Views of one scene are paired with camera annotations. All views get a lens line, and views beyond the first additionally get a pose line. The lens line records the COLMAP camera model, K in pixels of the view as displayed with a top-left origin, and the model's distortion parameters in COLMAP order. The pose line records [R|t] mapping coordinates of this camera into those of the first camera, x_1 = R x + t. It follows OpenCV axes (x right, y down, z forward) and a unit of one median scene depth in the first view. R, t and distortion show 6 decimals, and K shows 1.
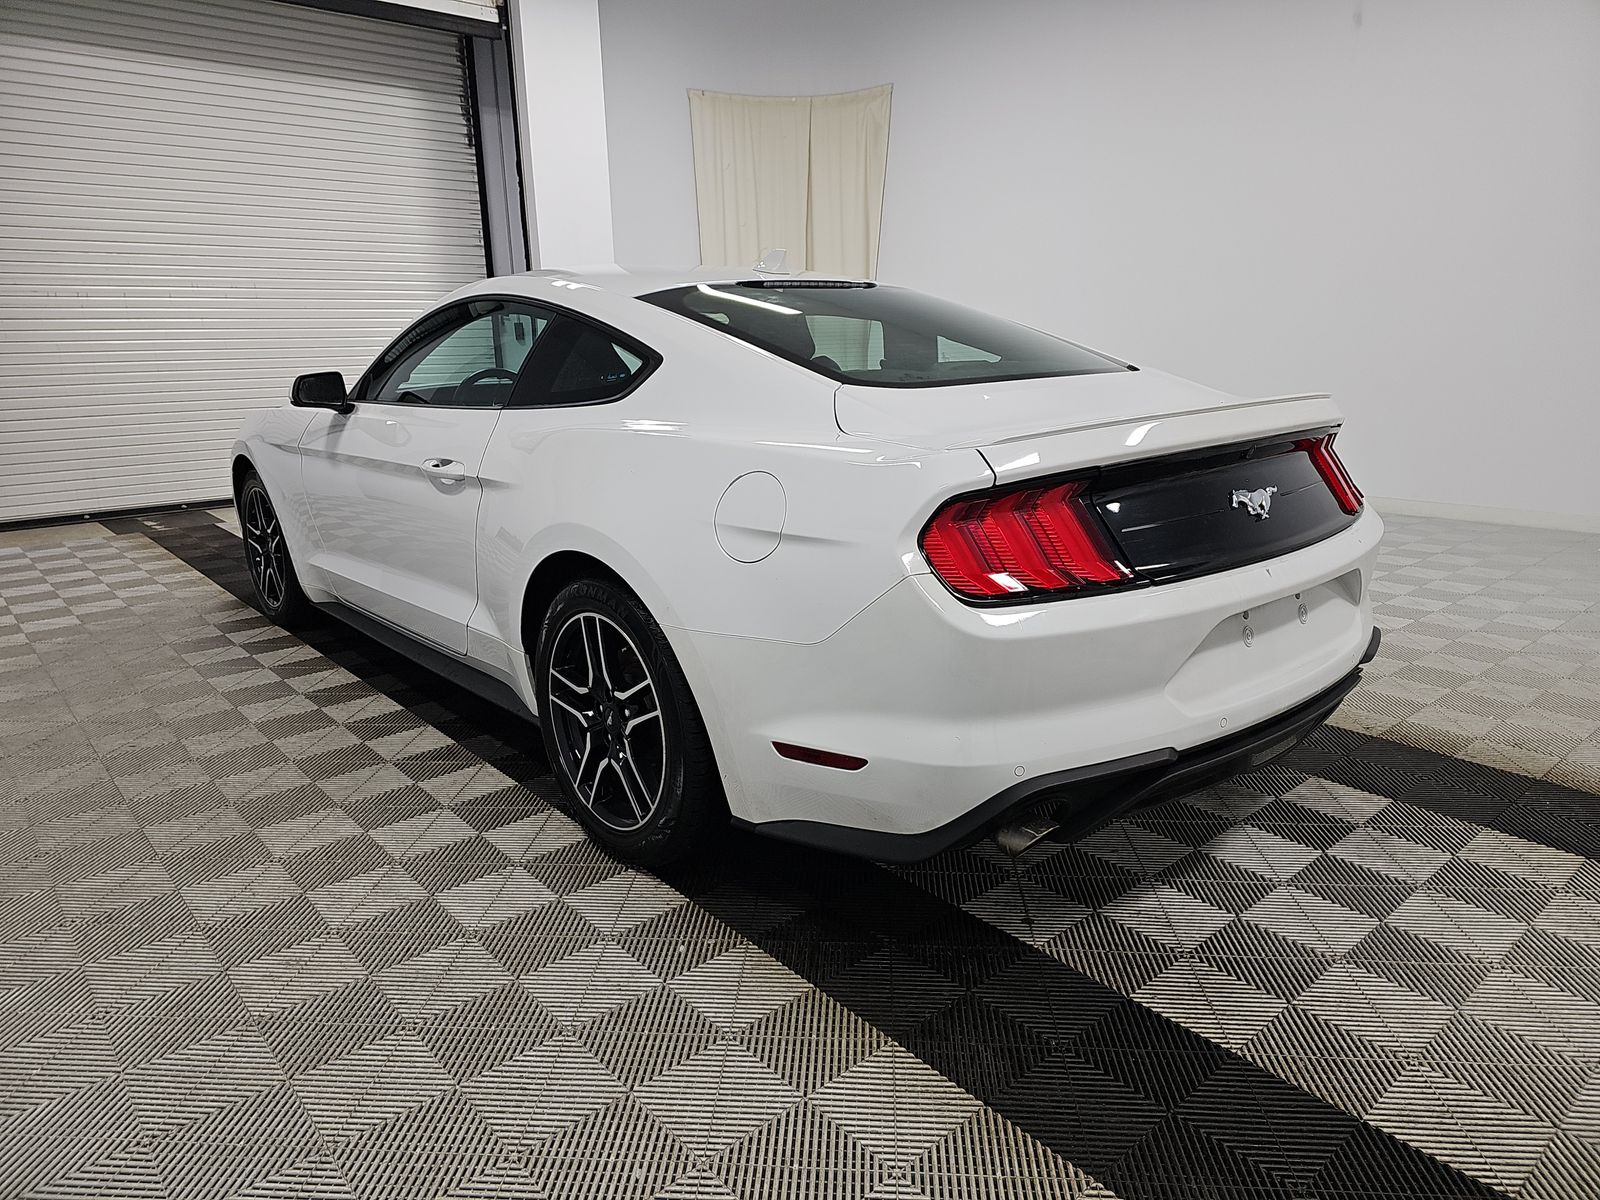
lens RADIAL K [[1049.8, 0, 800.0], [0, 1049.8, 600.0], [0, 0, 1]] dist [0.025321, -0.000513]
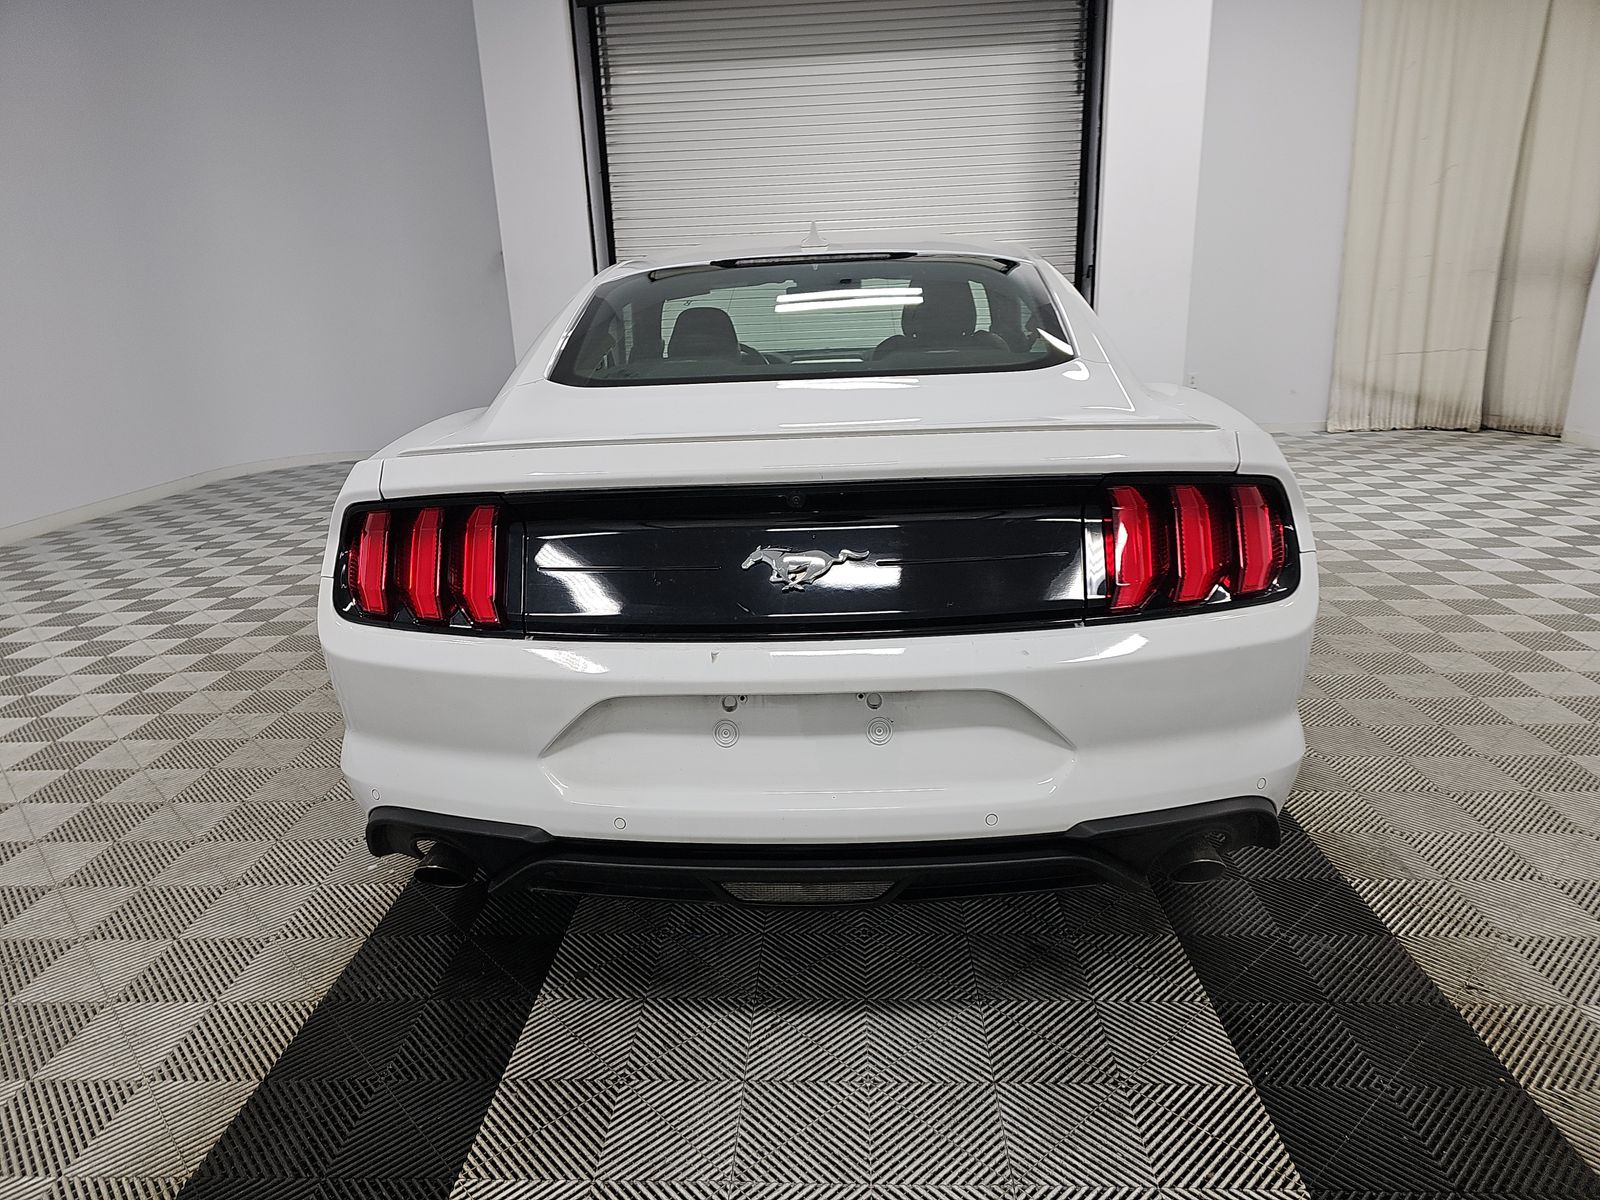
lens RADIAL K [[1061.2, 0, 800.7], [0, 1061.2, 616.8], [0, 0, 1]] dist [0.001584, -0.000399]
pose [[0.723076, 0.199357, -0.661376, 0.275871], [-0.158148, 0.979795, 0.122436, -0.049374], [0.672422, 0.016065, 0.739994, 0.147300]]
